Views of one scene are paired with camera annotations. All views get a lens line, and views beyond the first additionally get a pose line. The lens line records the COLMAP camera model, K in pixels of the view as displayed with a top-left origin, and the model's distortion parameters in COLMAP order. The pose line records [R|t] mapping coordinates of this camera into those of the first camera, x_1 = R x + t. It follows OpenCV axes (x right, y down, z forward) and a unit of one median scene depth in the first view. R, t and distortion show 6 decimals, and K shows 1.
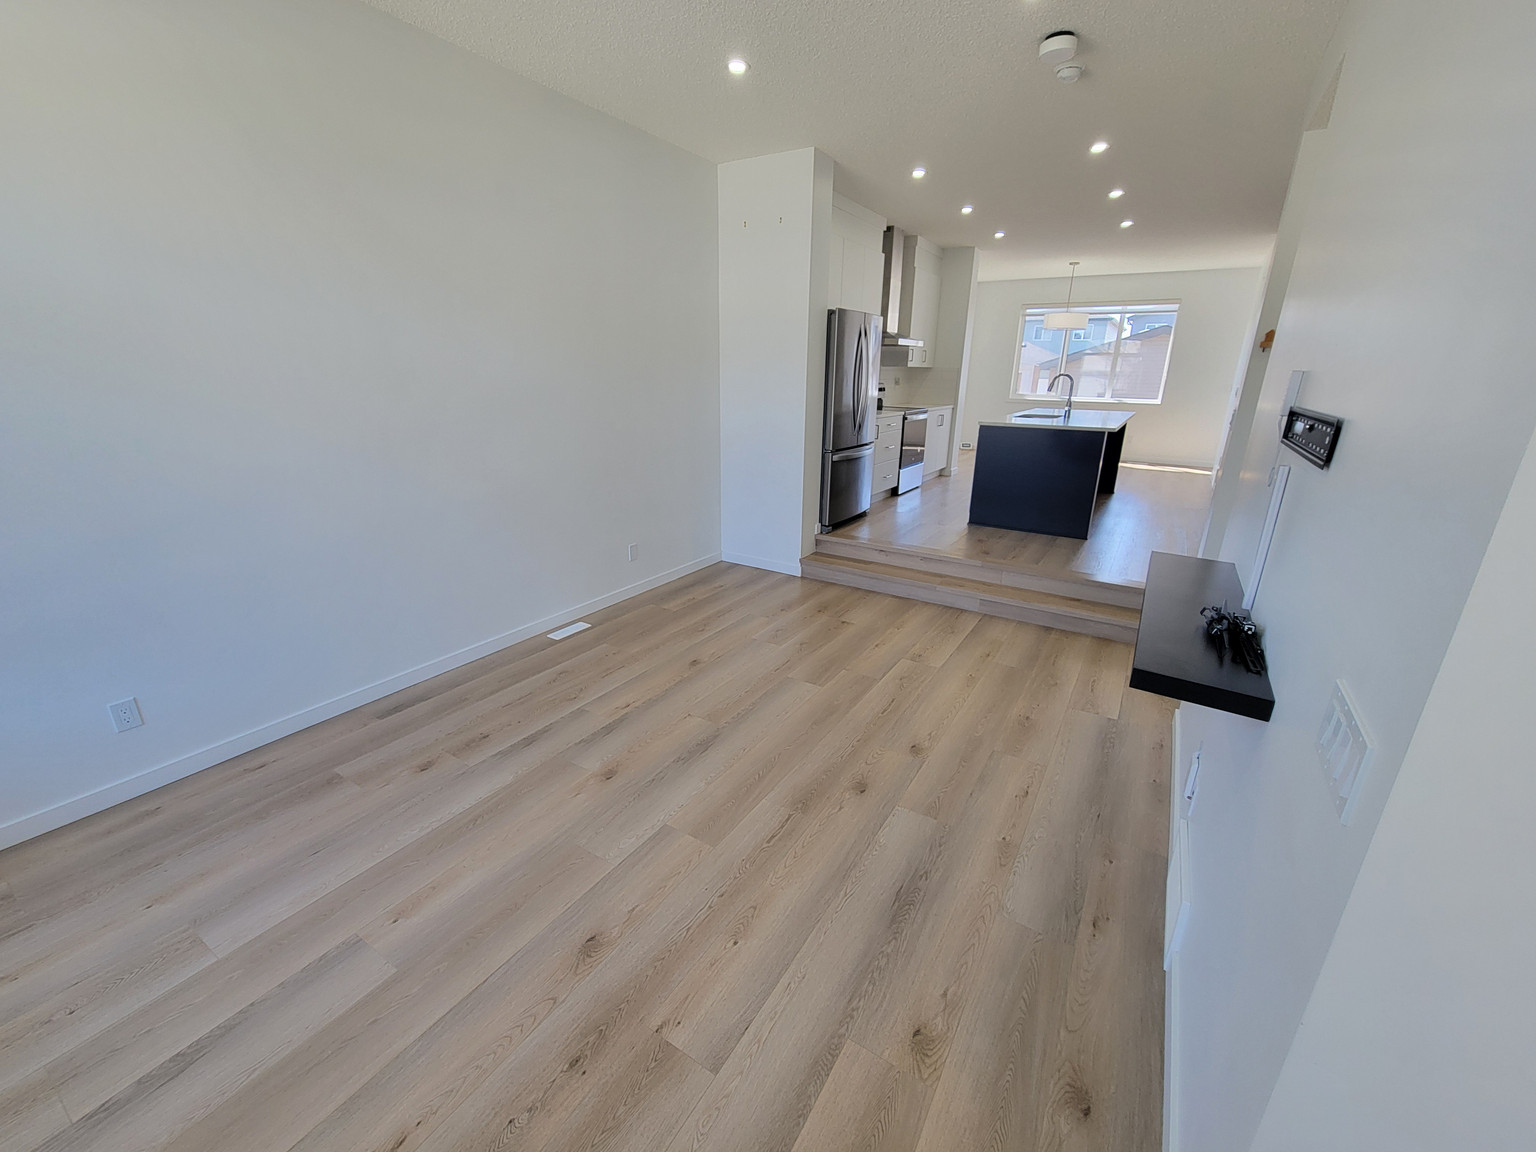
lens RADIAL K [[626.7, 0, 768.0], [0, 626.7, 576.0], [0, 0, 1]] dist [-0.000562, -0.000280]
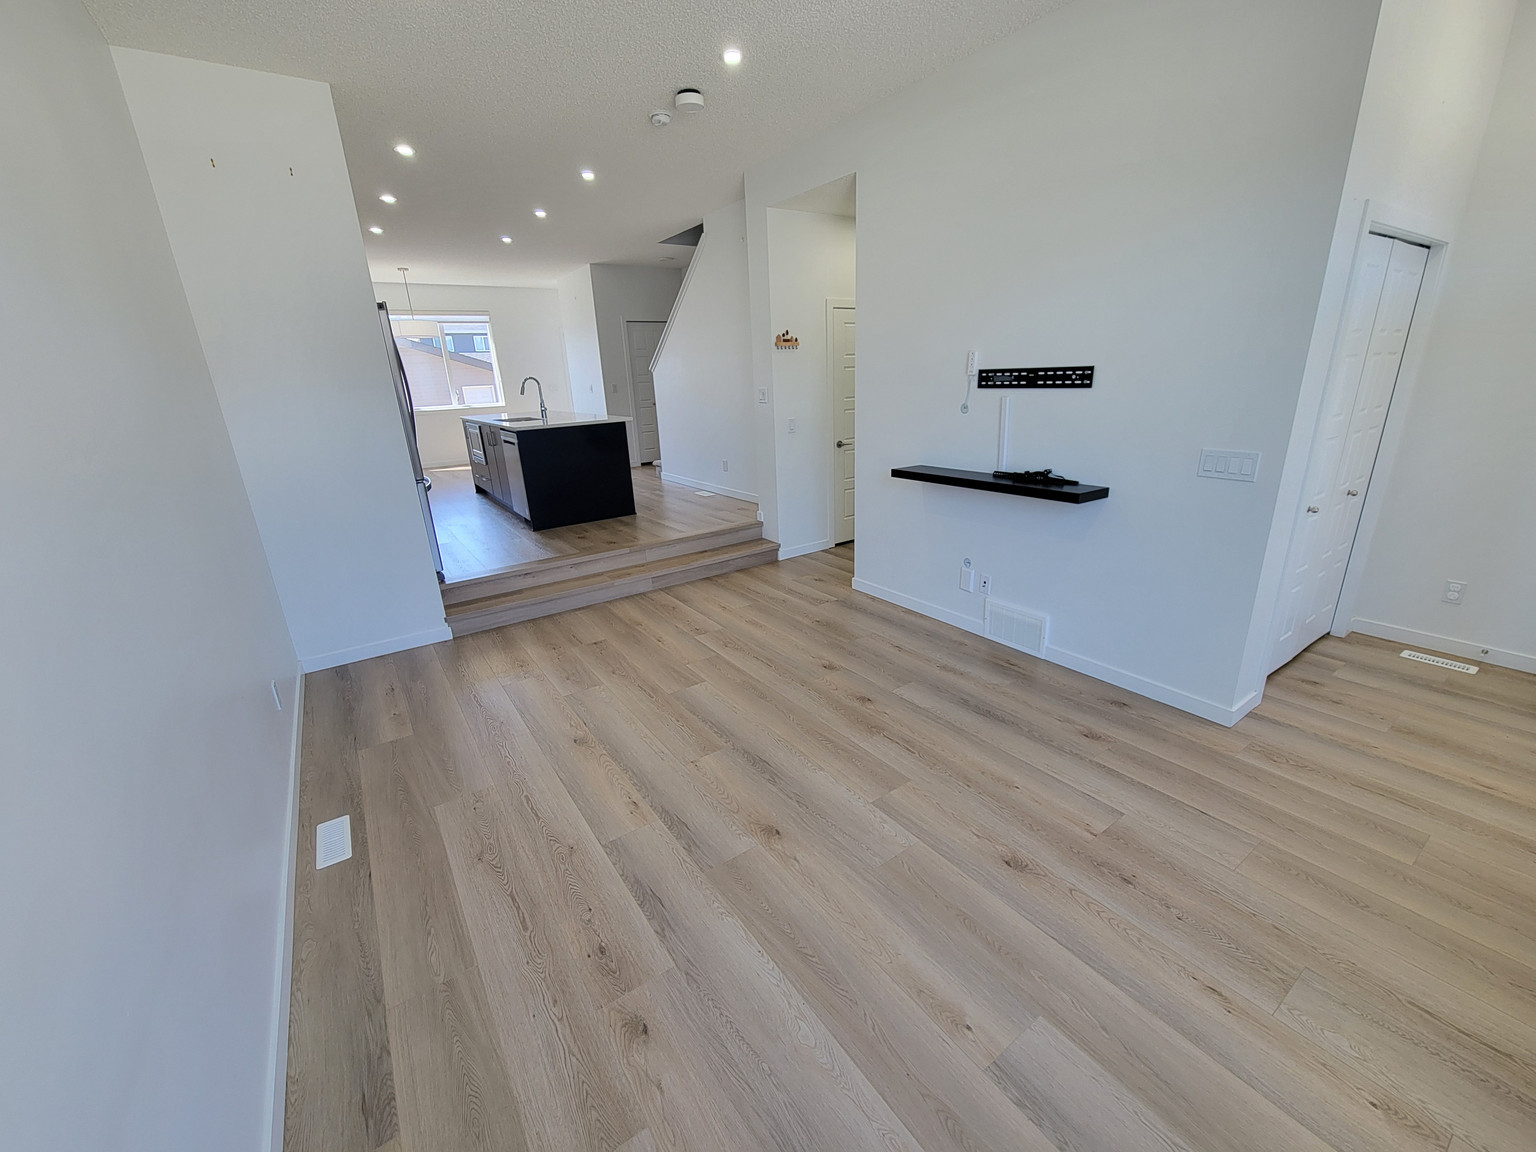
lens RADIAL K [[626.7, 0, 768.0], [0, 626.7, 576.0], [0, 0, 1]] dist [-0.000562, -0.000280]
pose [[0.396280, -0.315077, 0.862374, -0.600875], [0.331199, 0.925087, 0.185797, -0.117048], [-0.856311, 0.211990, 0.470947, 0.350393]]
